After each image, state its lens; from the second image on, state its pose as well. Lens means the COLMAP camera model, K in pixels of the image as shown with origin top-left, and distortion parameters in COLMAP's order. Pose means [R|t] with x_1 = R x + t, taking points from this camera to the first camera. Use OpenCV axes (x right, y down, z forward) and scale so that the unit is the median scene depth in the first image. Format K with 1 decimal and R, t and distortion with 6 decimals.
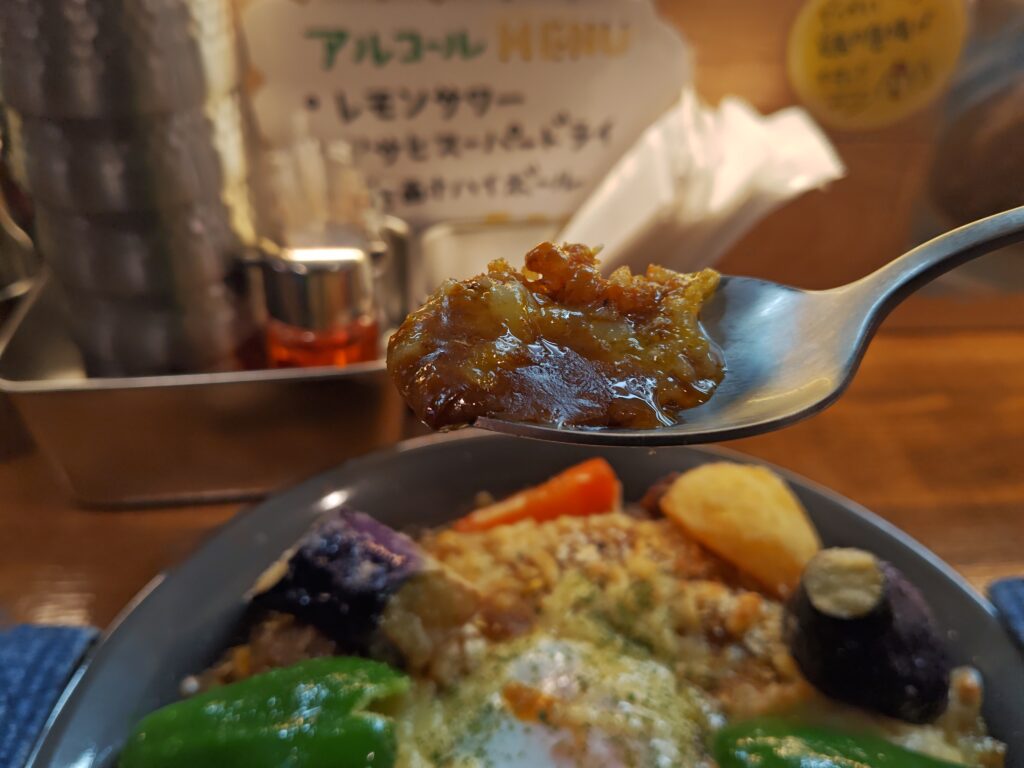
lens RADIAL K [[873.8, 0, 514.1], [0, 873.8, 402.7], [0, 0, 1]] dist [-0.009798, -0.007685]
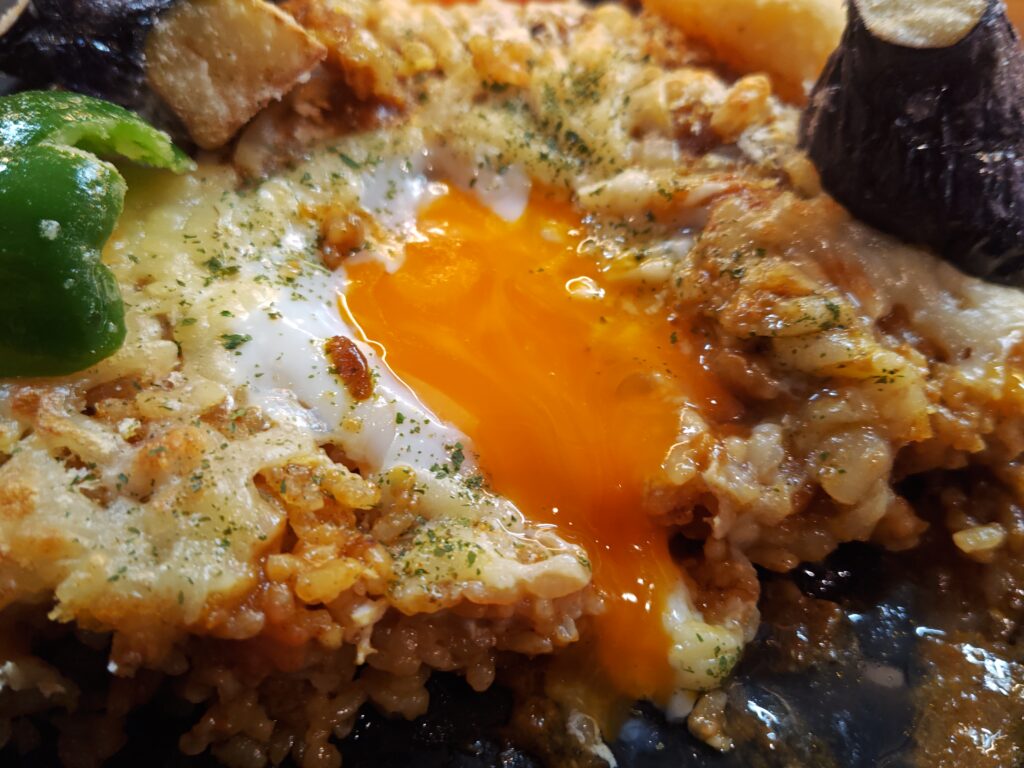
lens RADIAL K [[866.6, 0, 512.0], [0, 866.6, 384.0], [0, 0, 1]] dist [0.010050, -0.058464]
pose [[0.997070, 0.073667, -0.020594, 0.126577], [-0.065631, 0.962197, 0.264327, 0.277097], [0.039288, -0.262201, 0.964213, 0.344962]]
